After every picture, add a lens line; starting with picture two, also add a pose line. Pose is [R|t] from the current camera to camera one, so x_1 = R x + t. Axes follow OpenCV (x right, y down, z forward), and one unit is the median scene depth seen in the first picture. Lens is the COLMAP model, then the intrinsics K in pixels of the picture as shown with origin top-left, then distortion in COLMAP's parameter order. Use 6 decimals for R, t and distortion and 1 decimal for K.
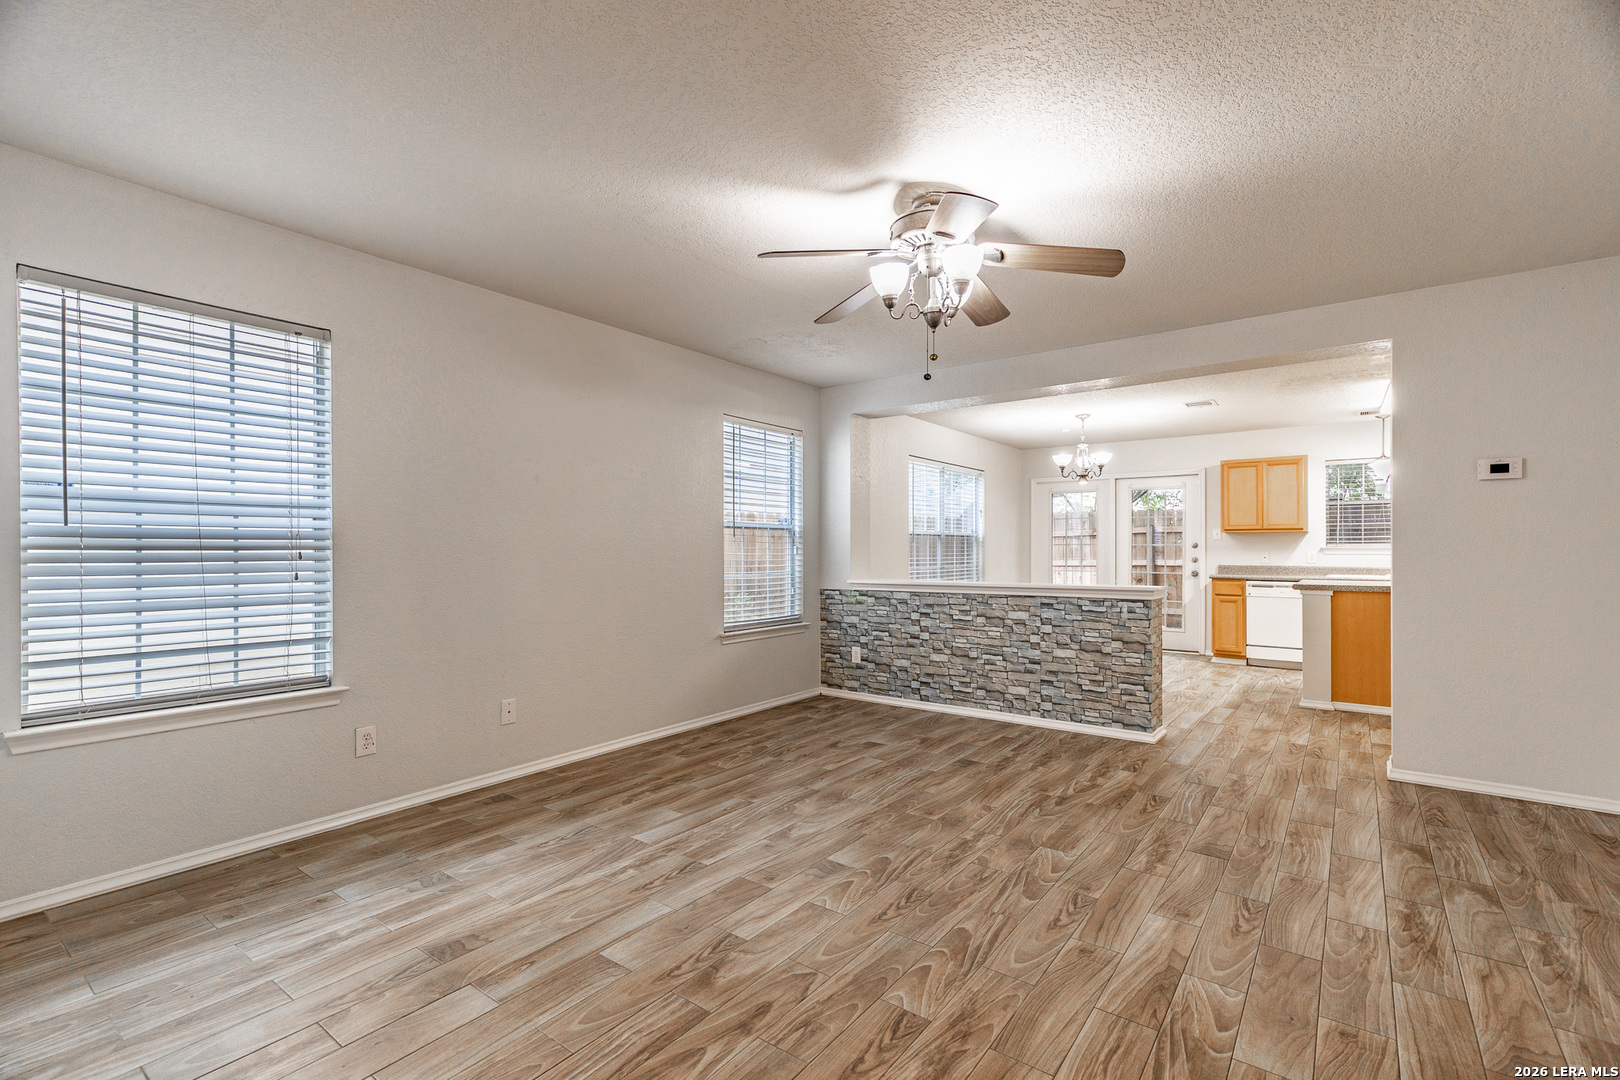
lens RADIAL K [[727.2, 0, 812.4], [0, 727.2, 536.0], [0, 0, 1]] dist [0.010311, -0.001158]
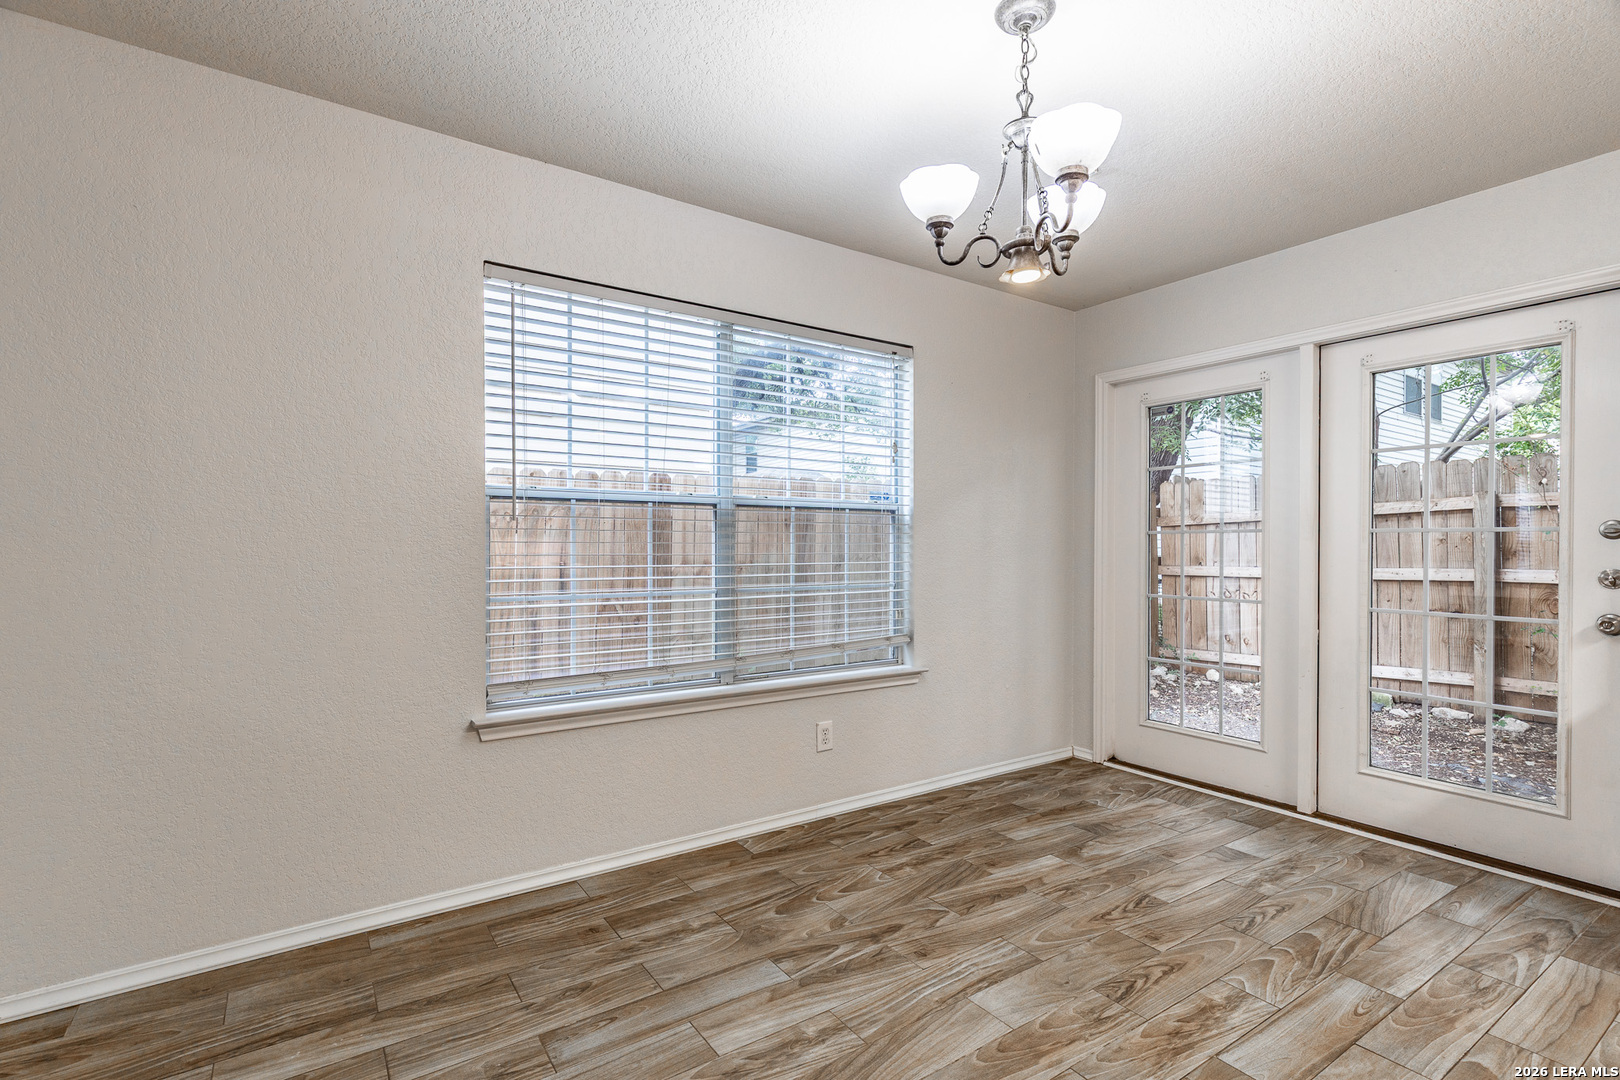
lens RADIAL K [[727.2, 0, 808.0], [0, 727.2, 547.6], [0, 0, 1]] dist [0.010311, -0.001158]
pose [[0.940502, -0.007583, -0.339702, 0.716310], [0.010723, 0.999915, 0.007366, 0.039495], [0.339618, -0.010570, 0.940504, 1.364902]]
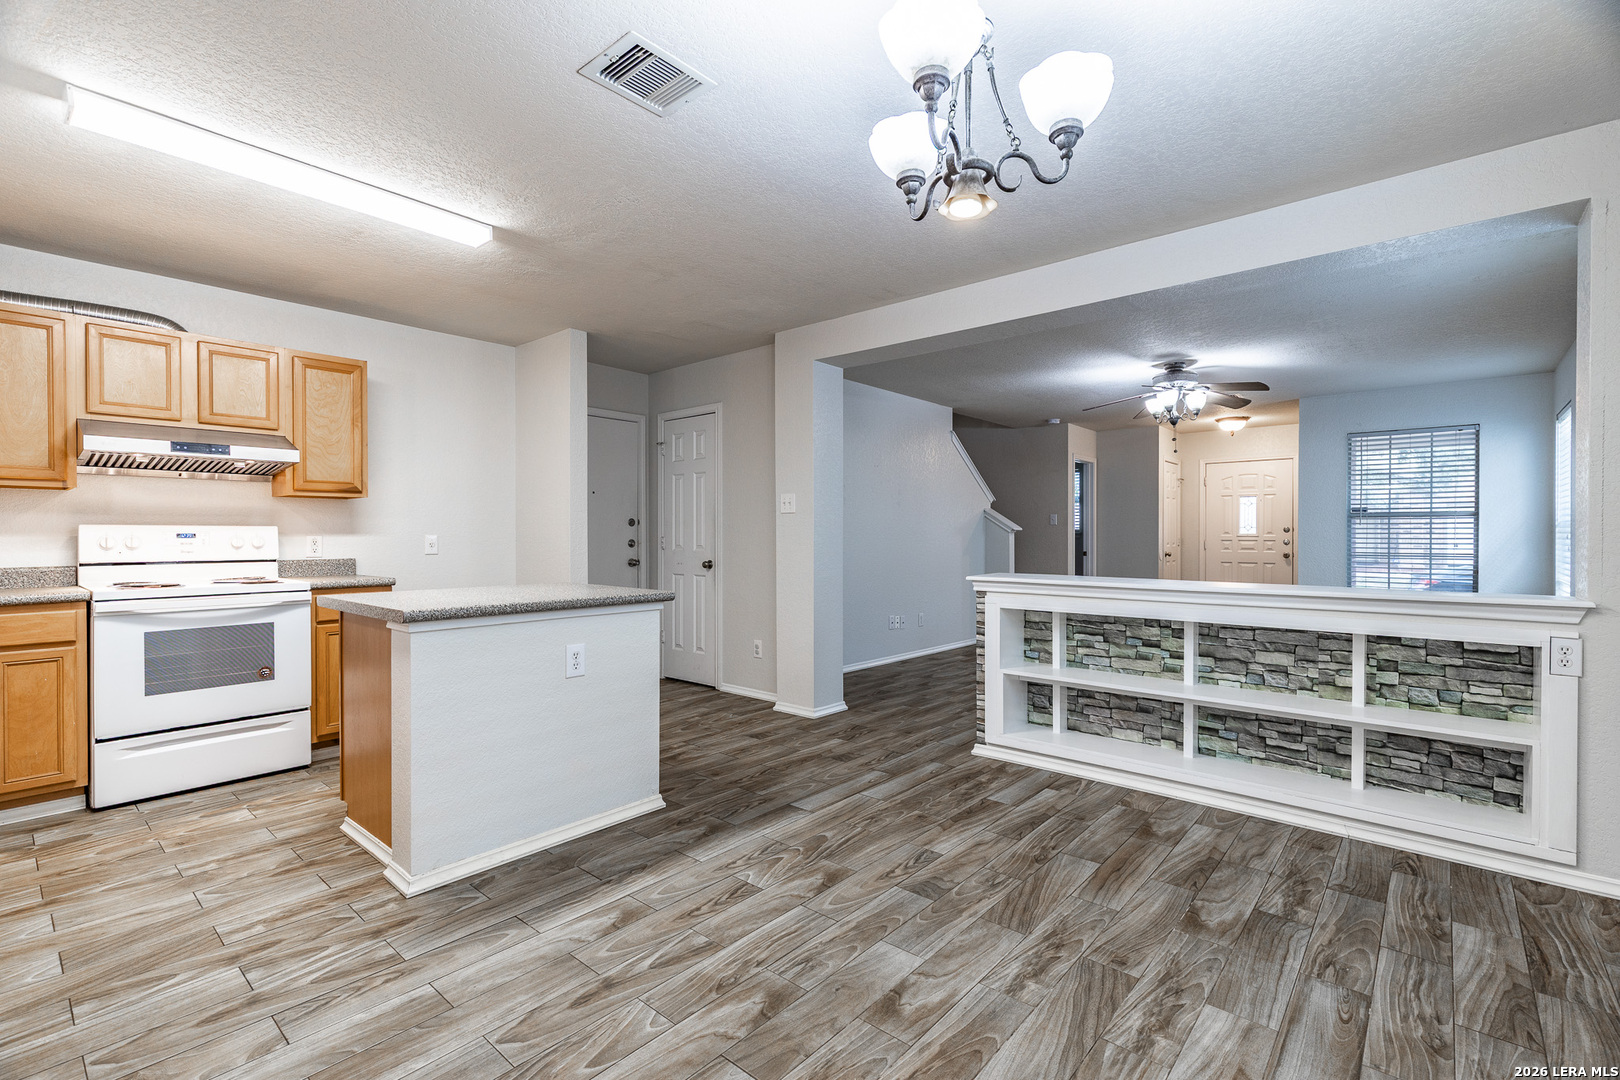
lens RADIAL K [[727.2, 0, 805.8], [0, 727.2, 550.4], [0, 0, 1]] dist [0.010311, -0.001158]
pose [[-0.997117, -0.002838, 0.075827, 0.742677], [-0.002720, 0.999995, 0.001669, 0.047571], [-0.075832, 0.001458, -0.997120, 2.235227]]
